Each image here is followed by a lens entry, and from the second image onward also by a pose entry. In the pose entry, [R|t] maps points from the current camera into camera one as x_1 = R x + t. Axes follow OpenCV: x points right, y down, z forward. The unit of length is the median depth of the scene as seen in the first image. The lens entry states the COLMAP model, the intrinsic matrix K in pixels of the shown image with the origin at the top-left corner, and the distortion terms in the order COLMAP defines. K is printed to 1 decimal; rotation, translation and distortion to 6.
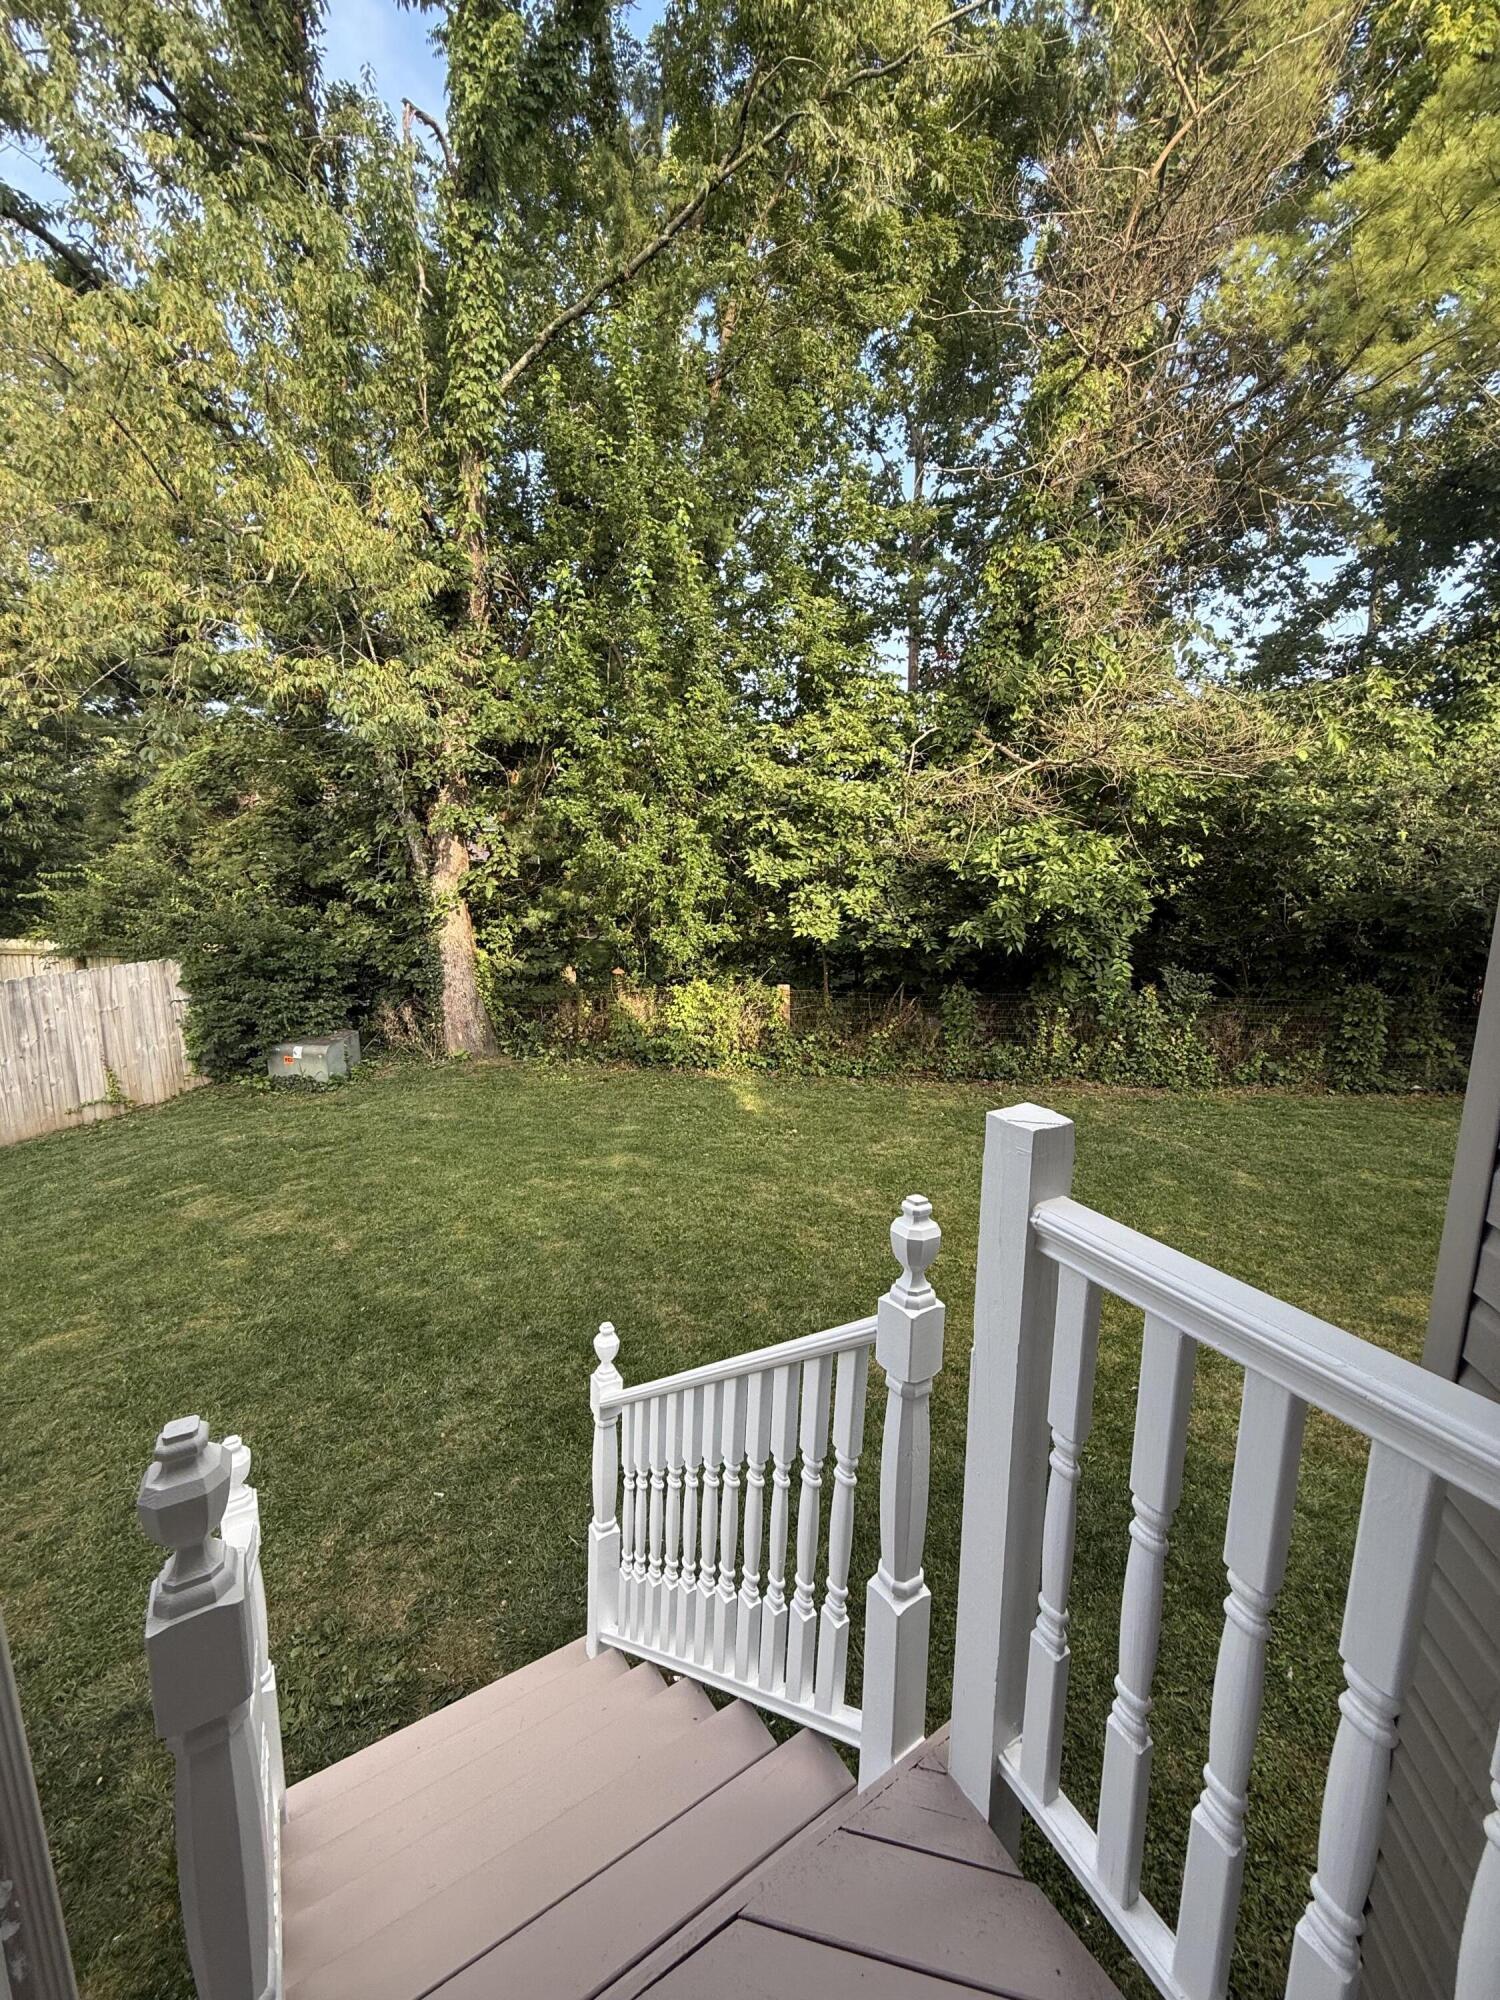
lens RADIAL K [[797.8, 0, 750.0], [0, 797.8, 1000.0], [0, 0, 1]] dist [0.000172, -0.000084]
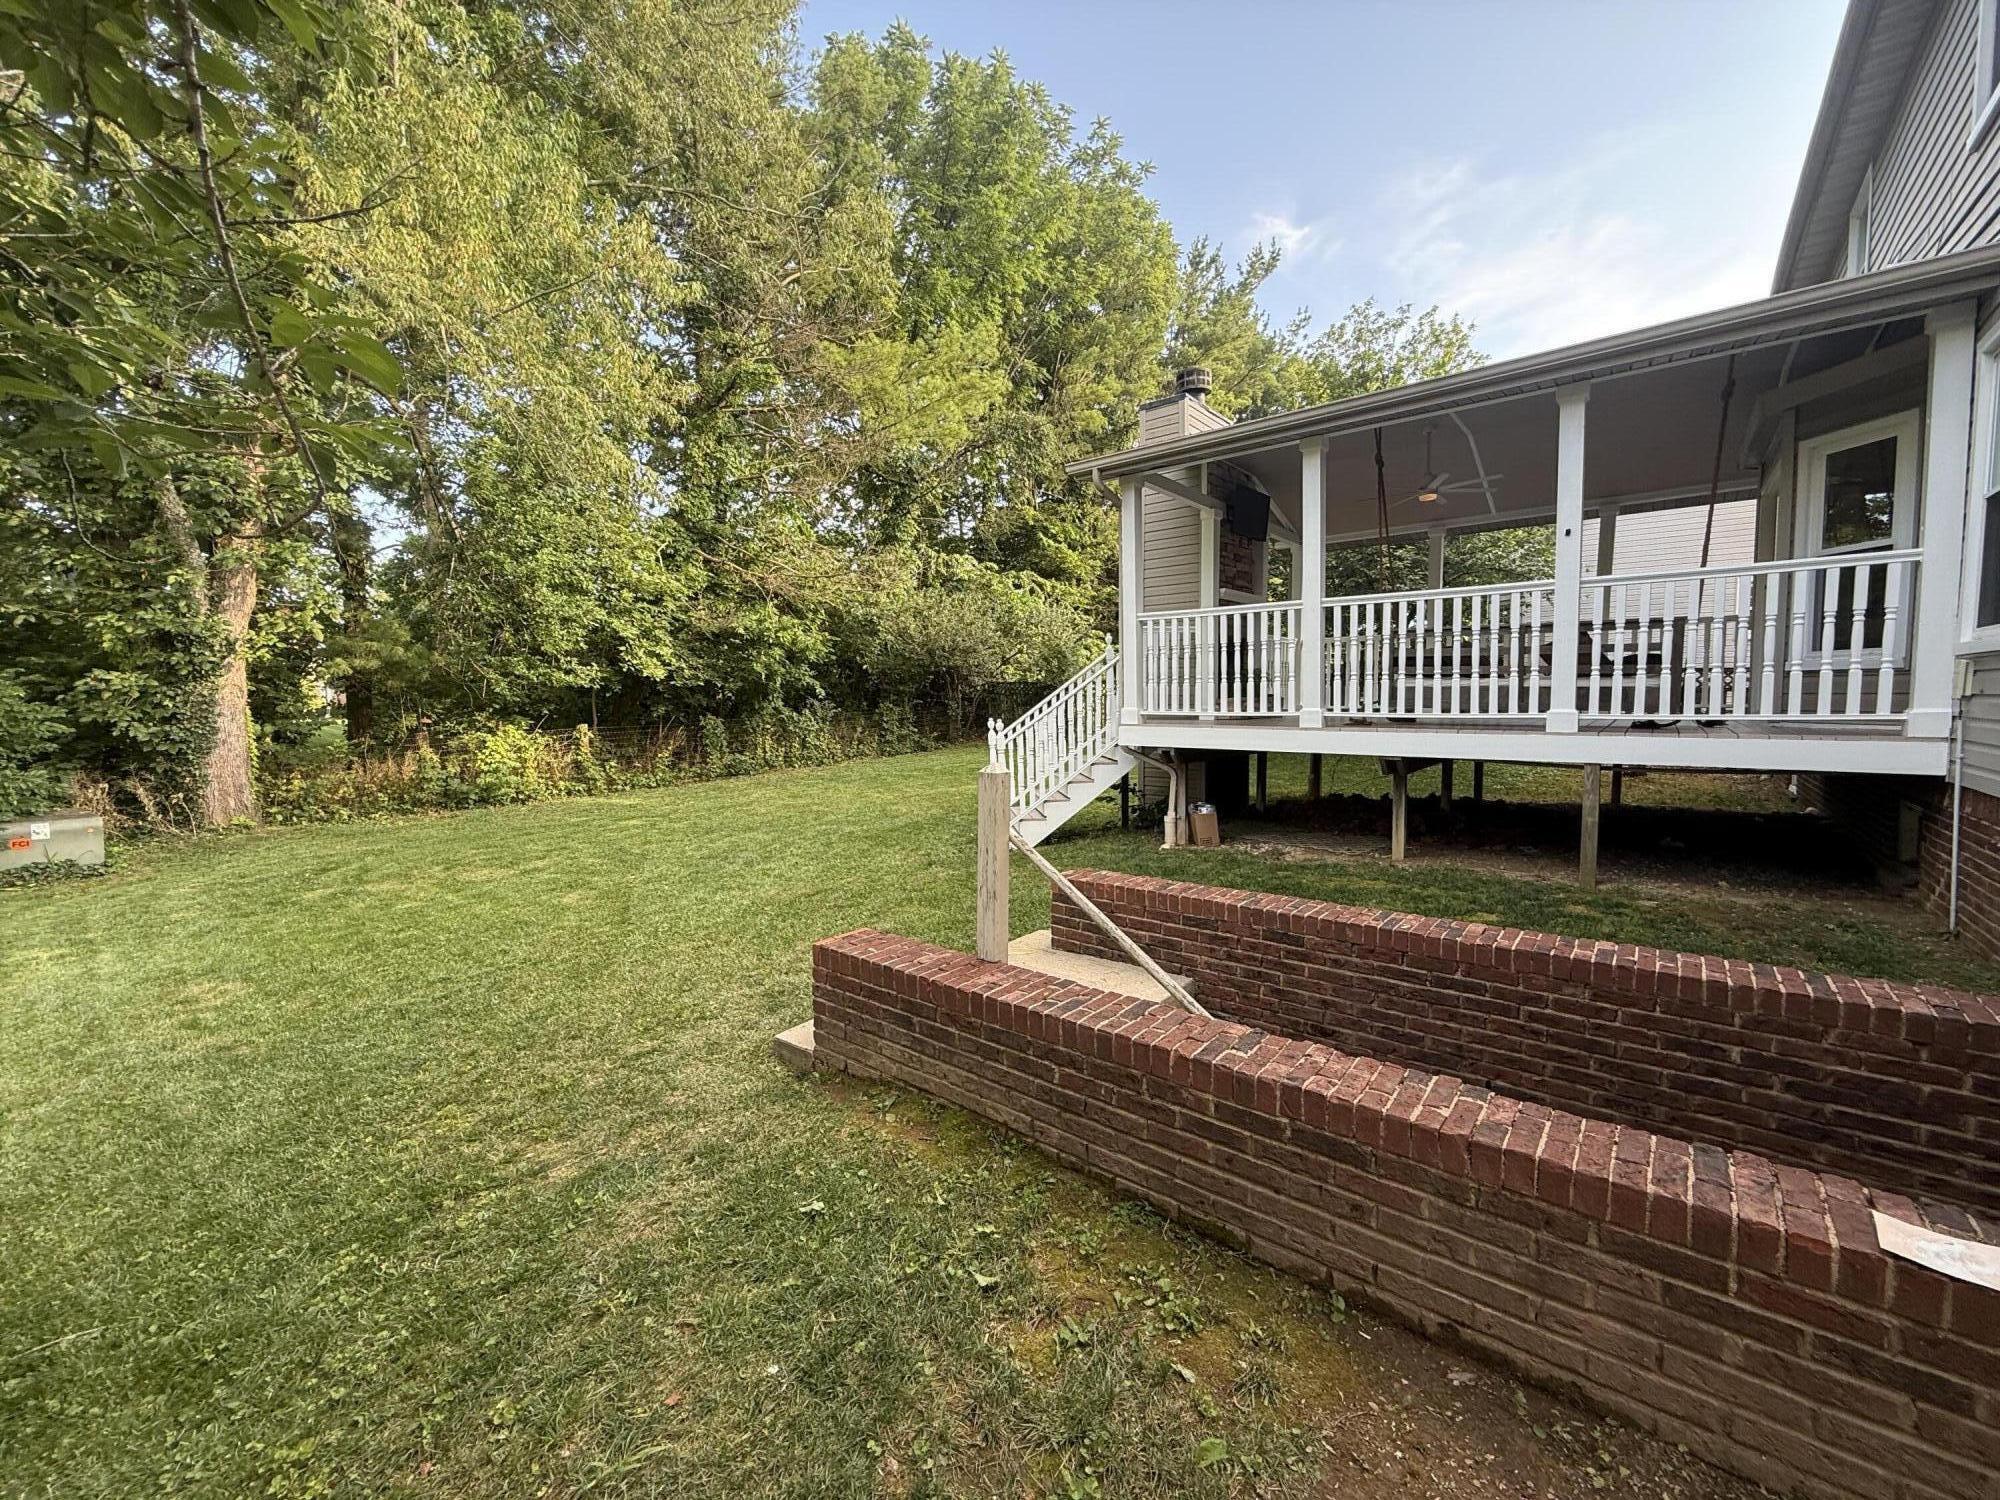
lens RADIAL K [[797.8, 0, 1000.0], [0, 797.8, 750.0], [0, 0, 1]] dist [0.000172, -0.000084]
pose [[0.440539, -0.066683, 0.895253, -0.824515], [0.162997, 0.986604, -0.006721, 0.140212], [-0.882812, 0.148884, 0.445507, -0.137768]]
